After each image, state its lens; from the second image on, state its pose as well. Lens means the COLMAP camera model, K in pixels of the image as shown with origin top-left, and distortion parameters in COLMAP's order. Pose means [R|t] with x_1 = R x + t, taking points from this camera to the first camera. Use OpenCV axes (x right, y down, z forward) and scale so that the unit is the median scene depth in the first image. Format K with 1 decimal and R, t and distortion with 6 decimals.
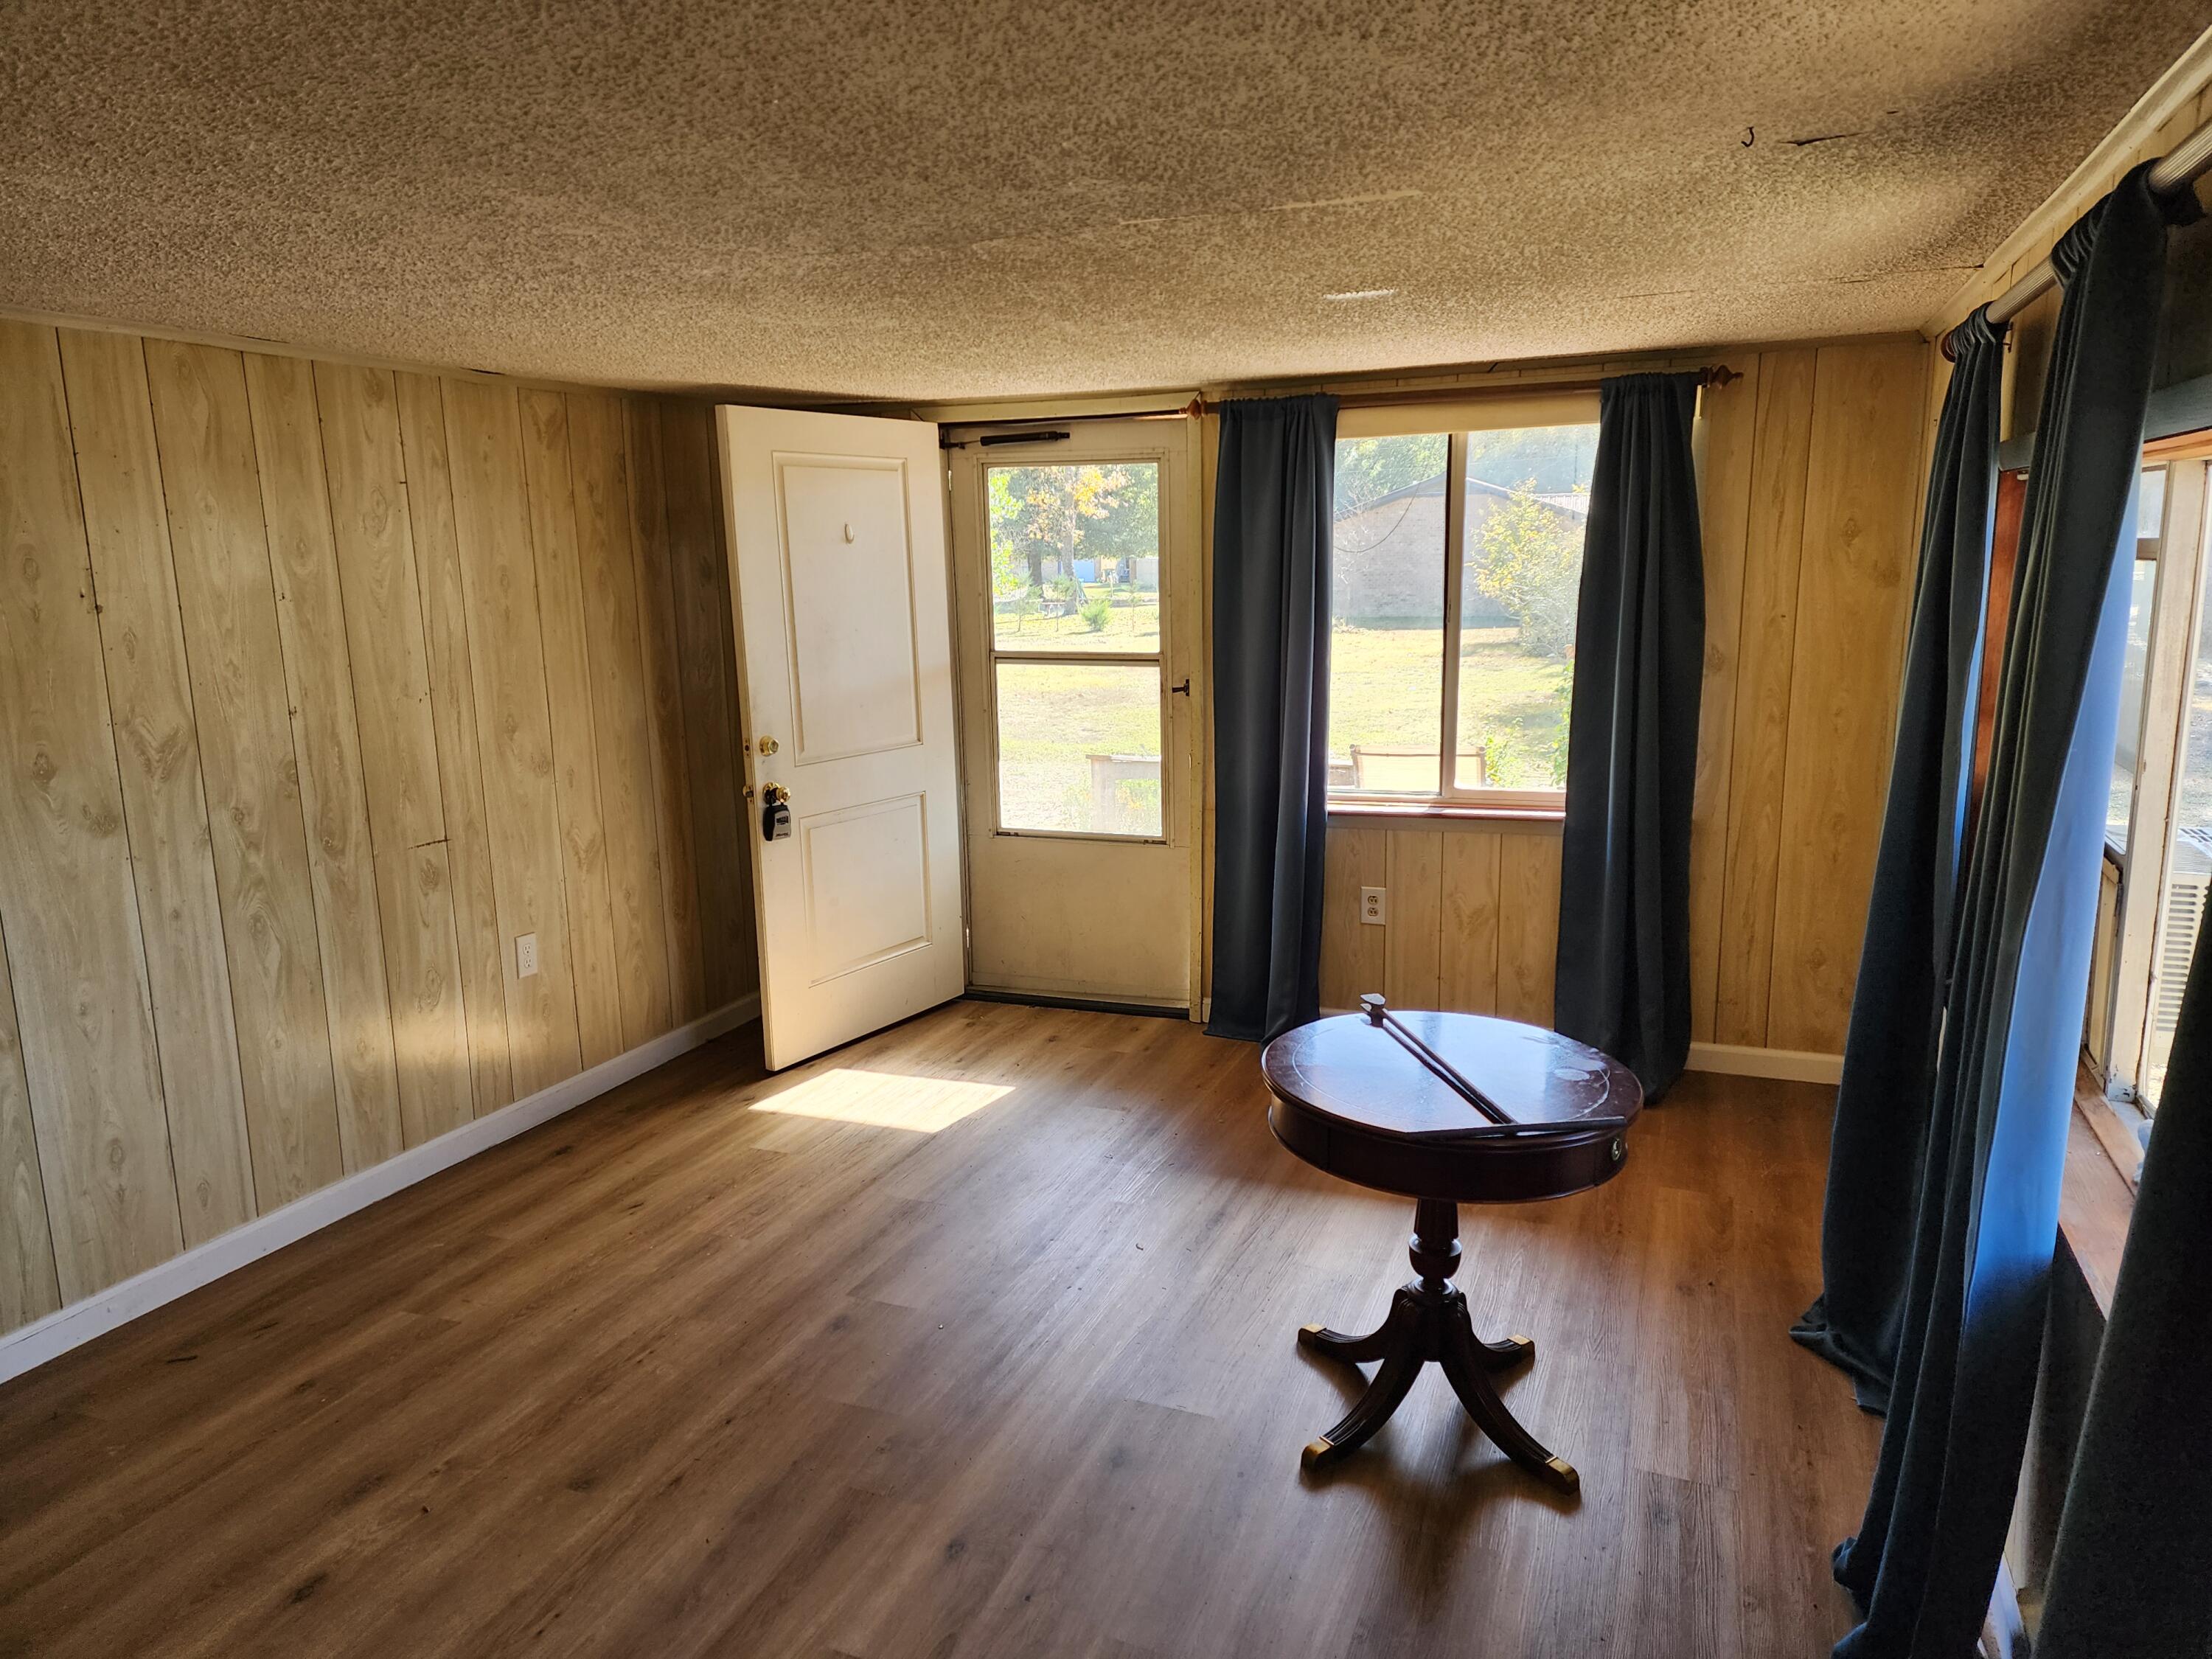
lens RADIAL K [[1486.3, 0, 1095.3], [0, 1486.3, 825.0], [0, 0, 1]] dist [0.111870, -0.083634]
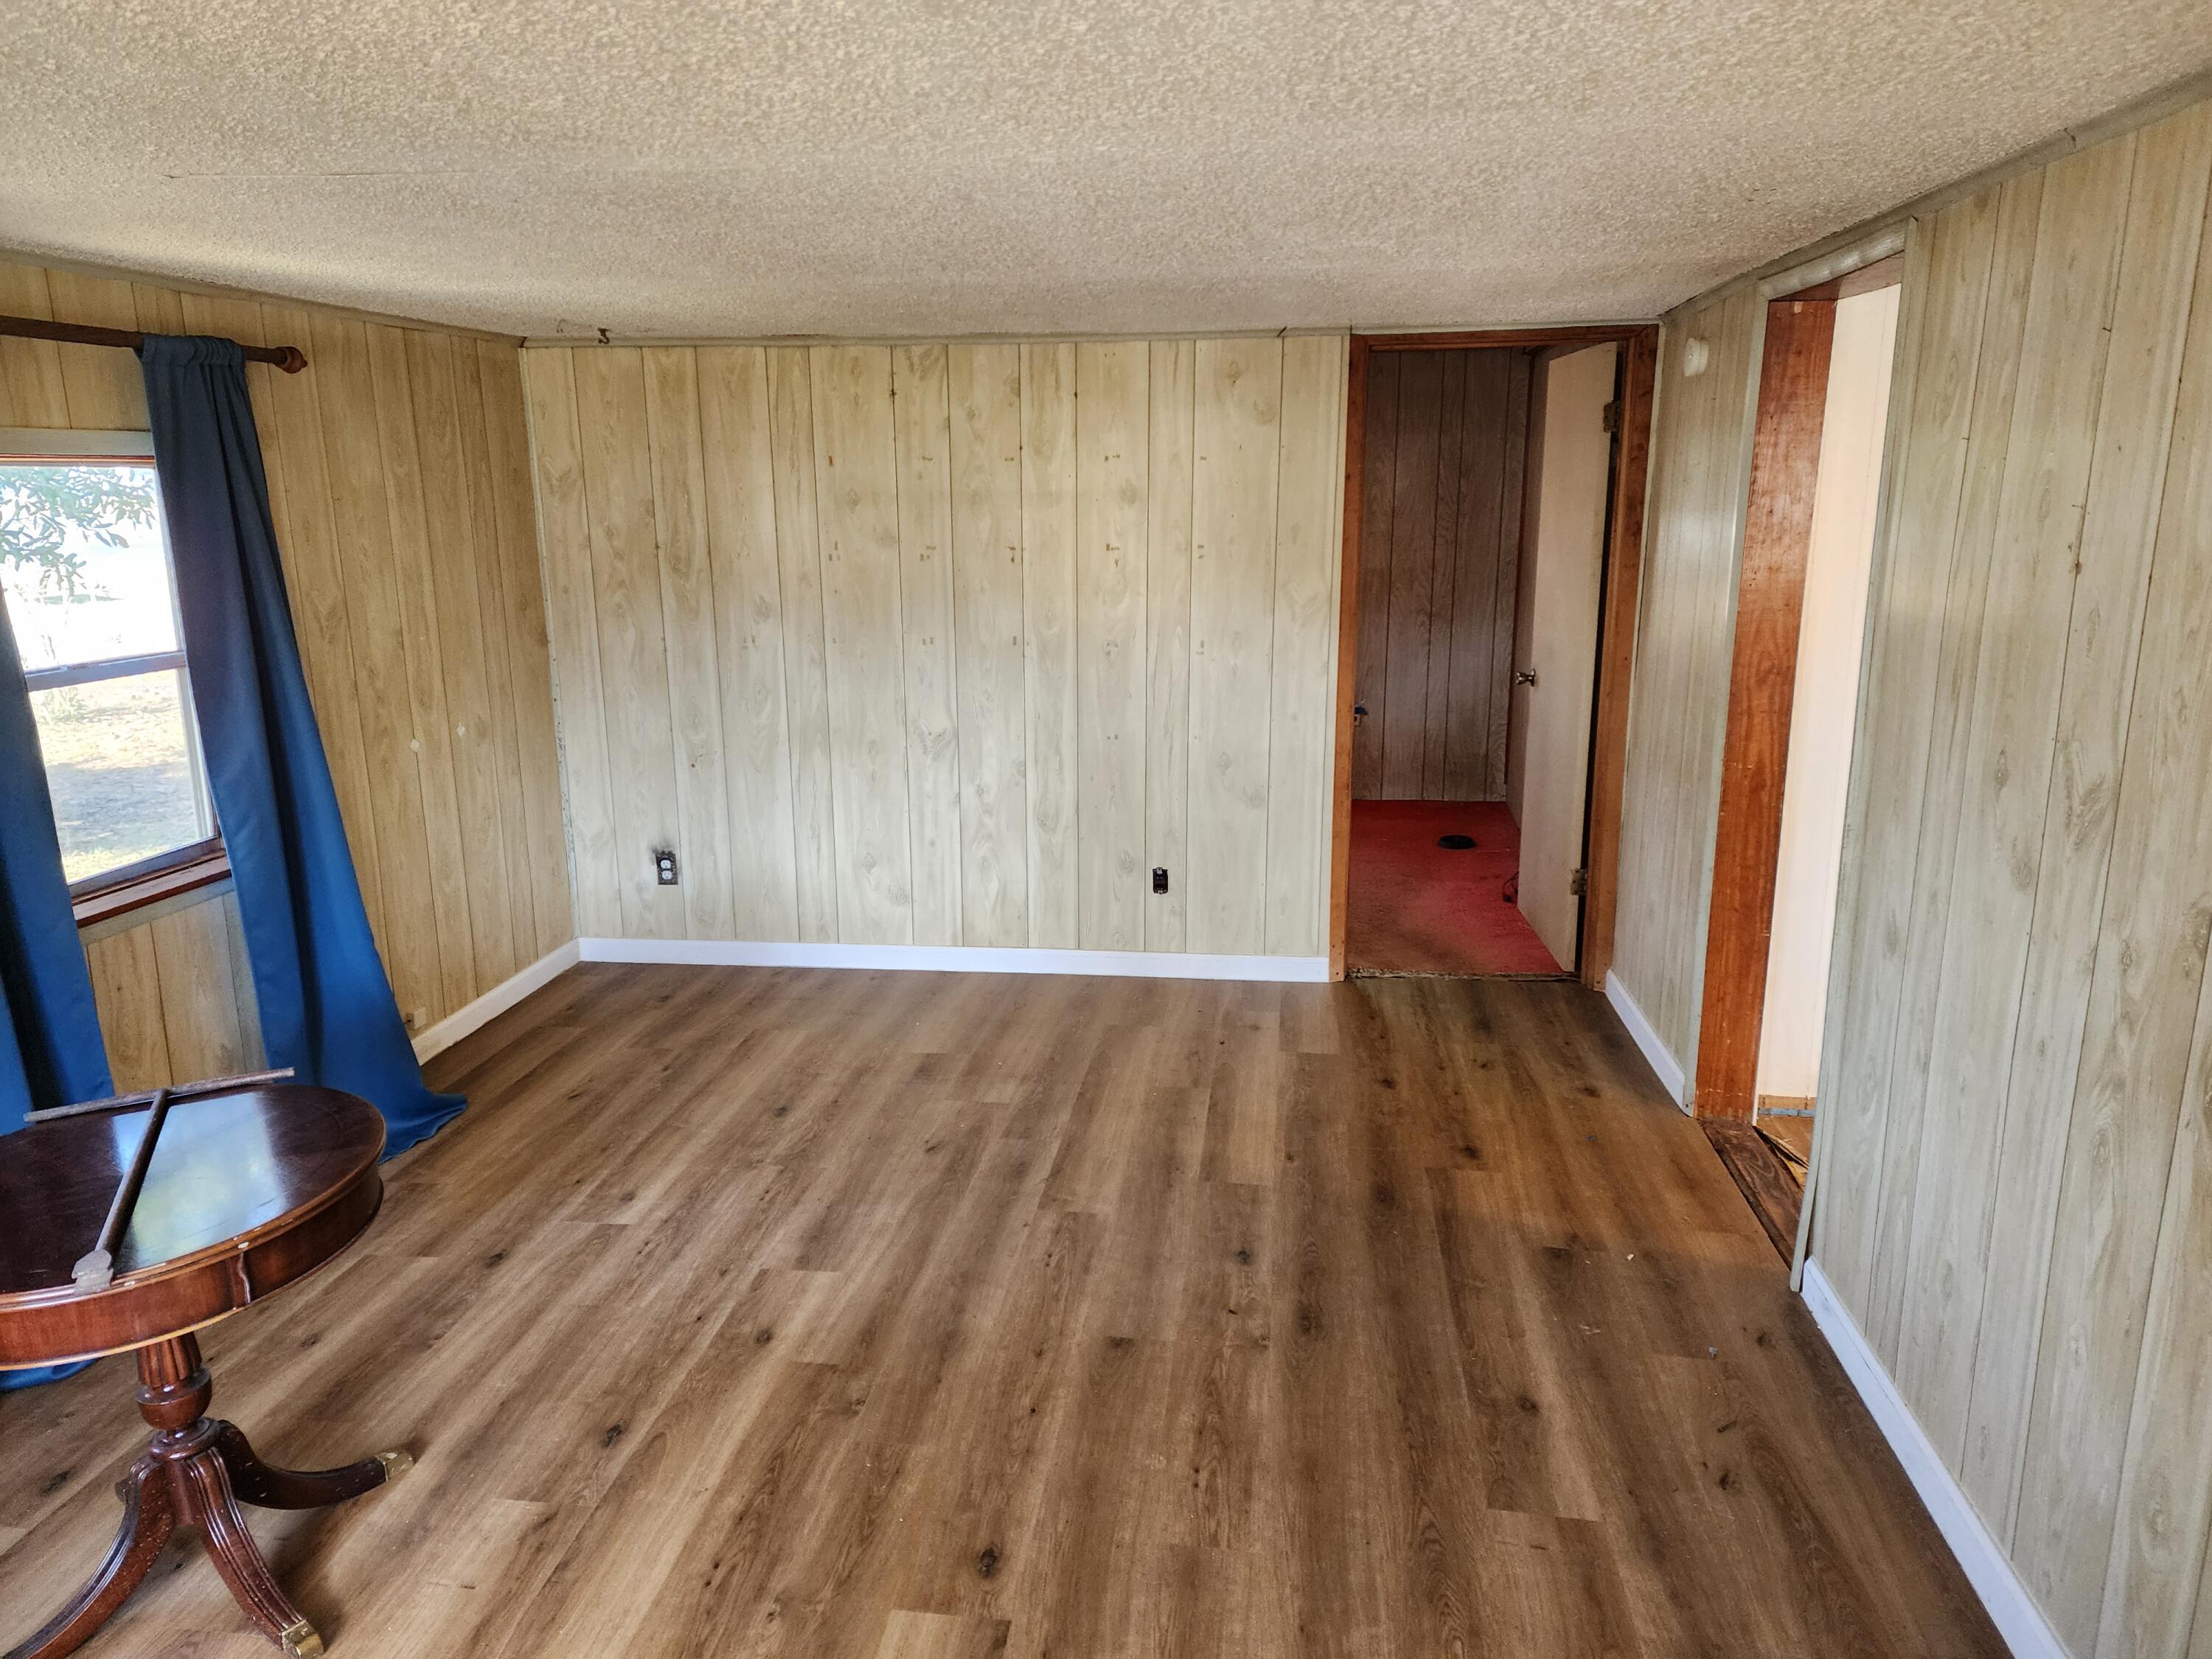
lens RADIAL K [[1486.3, 0, 1095.3], [0, 1486.3, 825.0], [0, 0, 1]] dist [0.111870, -0.083634]
pose [[-0.966888, 0.090829, -0.238489, -0.081723], [-0.010862, 0.919025, 0.394050, -0.325395], [0.254968, 0.383593, -0.887608, 1.683133]]
